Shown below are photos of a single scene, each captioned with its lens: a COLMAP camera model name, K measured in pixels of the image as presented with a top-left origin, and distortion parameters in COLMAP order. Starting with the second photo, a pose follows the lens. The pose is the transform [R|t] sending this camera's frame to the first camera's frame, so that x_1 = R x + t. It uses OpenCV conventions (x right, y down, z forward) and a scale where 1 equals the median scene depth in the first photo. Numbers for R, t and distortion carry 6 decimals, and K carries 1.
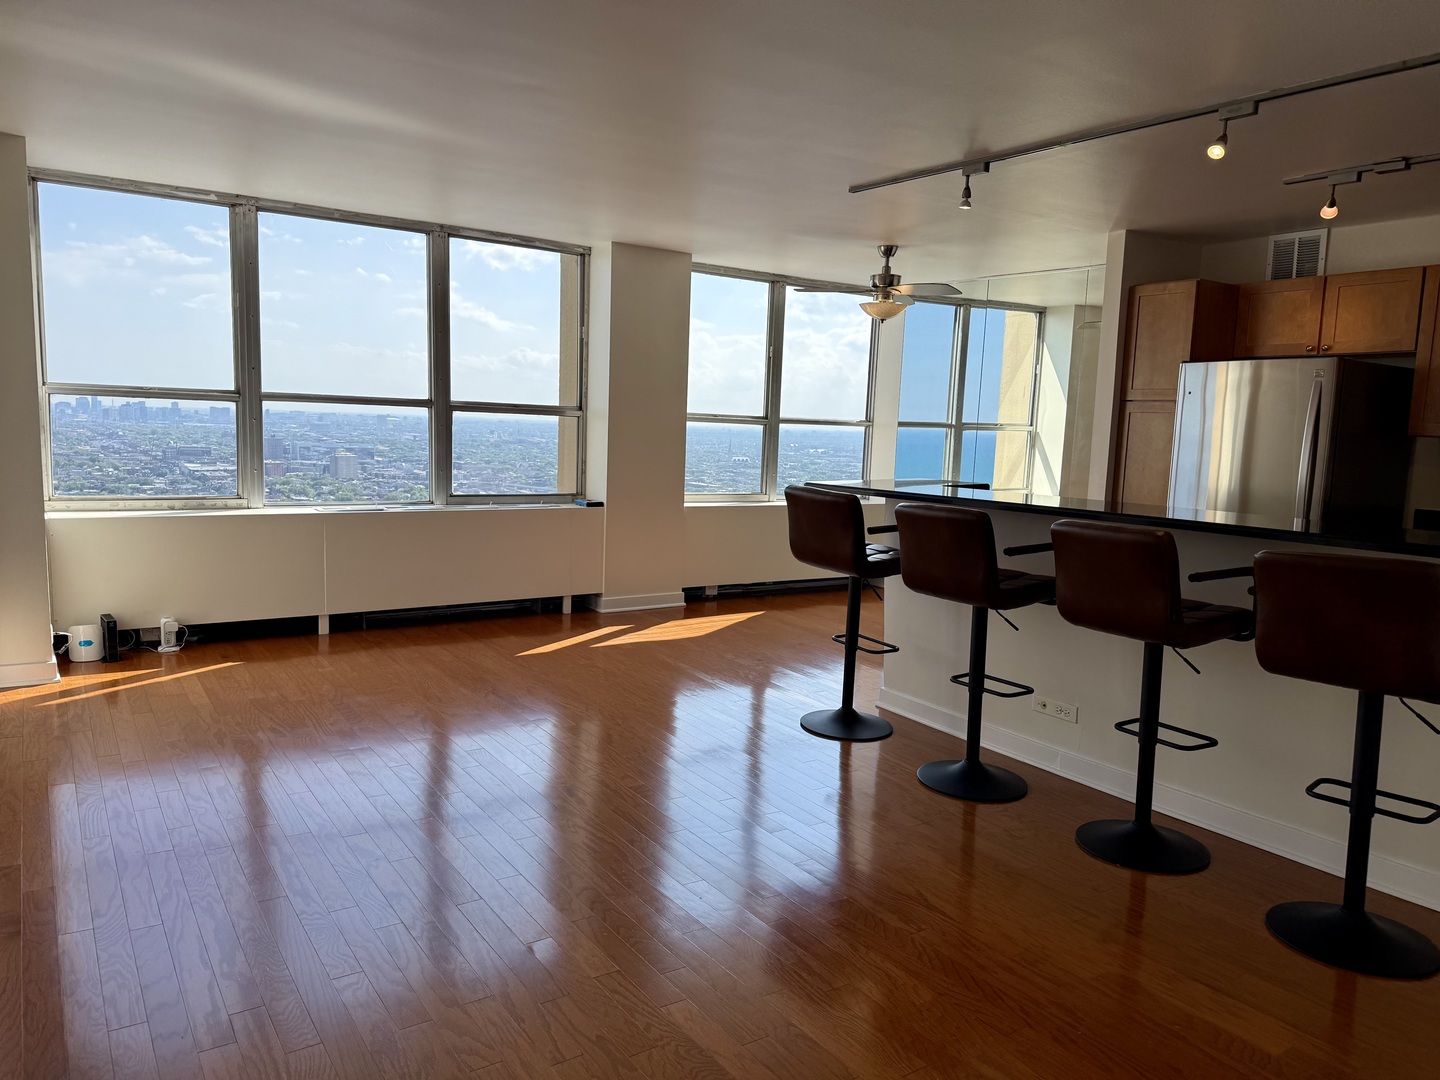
lens RADIAL K [[983.8, 0, 720.0], [0, 983.8, 540.0], [0, 0, 1]] dist [0.070893, -0.002656]
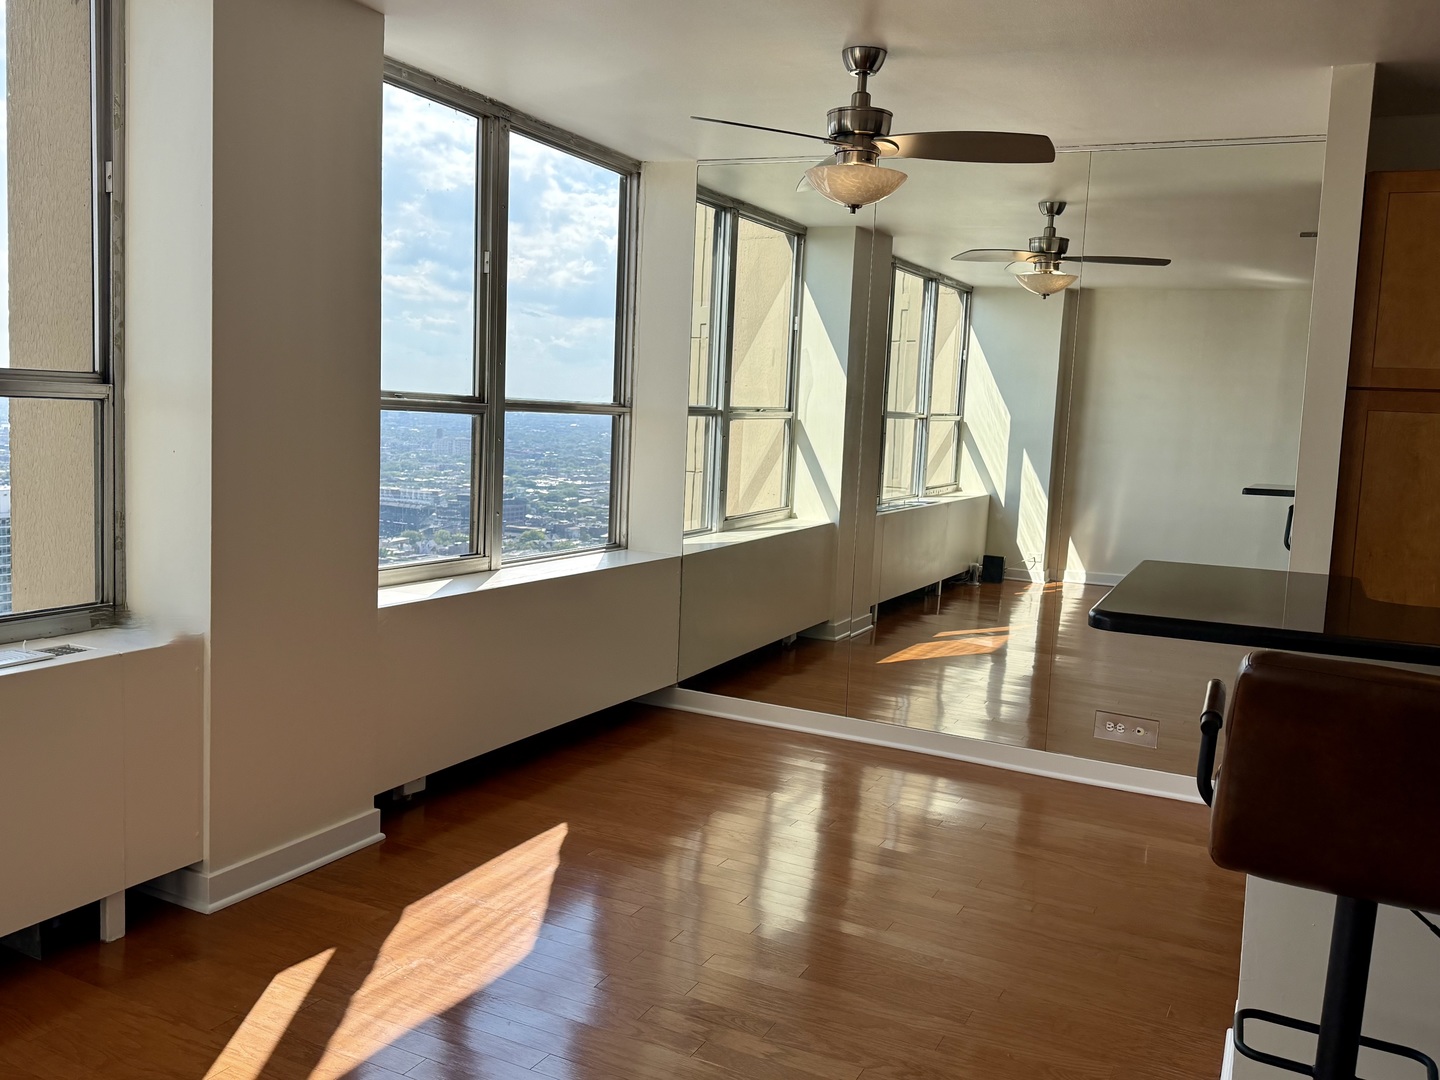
lens RADIAL K [[1241.3, 0, 720.0], [0, 1241.3, 540.0], [0, 0, 1]] dist [0.100069, -0.140935]
pose [[0.872542, -0.046825, 0.486290, -0.164868], [0.043818, 0.998885, 0.017561, -0.065785], [-0.486570, 0.005985, 0.873621, 0.439660]]
